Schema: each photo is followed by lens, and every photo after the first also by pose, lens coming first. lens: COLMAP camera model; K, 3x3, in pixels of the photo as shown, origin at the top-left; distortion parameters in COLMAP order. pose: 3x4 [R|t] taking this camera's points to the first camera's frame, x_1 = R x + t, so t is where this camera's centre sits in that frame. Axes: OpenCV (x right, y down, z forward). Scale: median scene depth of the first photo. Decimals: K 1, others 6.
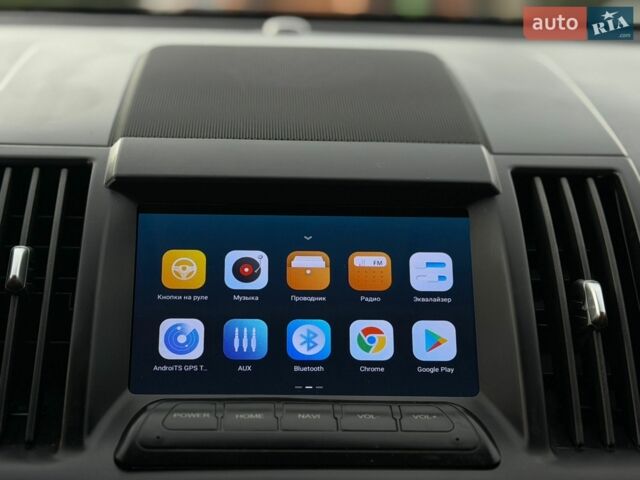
lens RADIAL K [[895.1, 0, 320.0], [0, 895.1, 240.0], [0, 0, 1]] dist [0.105714, -0.011522]
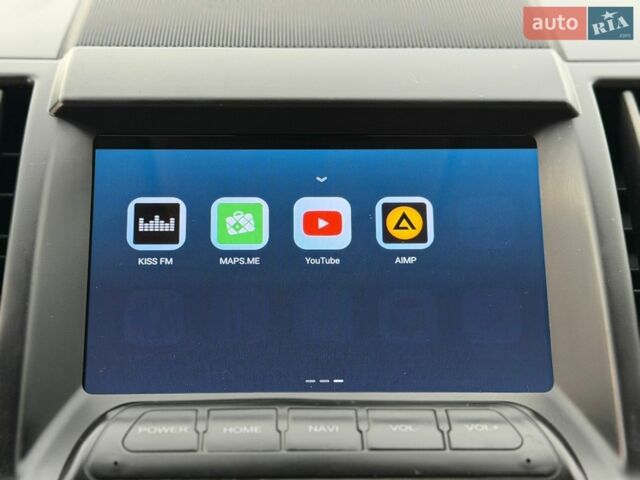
lens RADIAL K [[895.1, 0, 320.0], [0, 895.1, 240.0], [0, 0, 1]] dist [0.105714, -0.011522]
pose [[0.999575, -0.010209, -0.027313, 0.006311], [0.012703, 0.995608, 0.092750, -0.024275], [0.026246, -0.093058, 0.995315, 0.276931]]
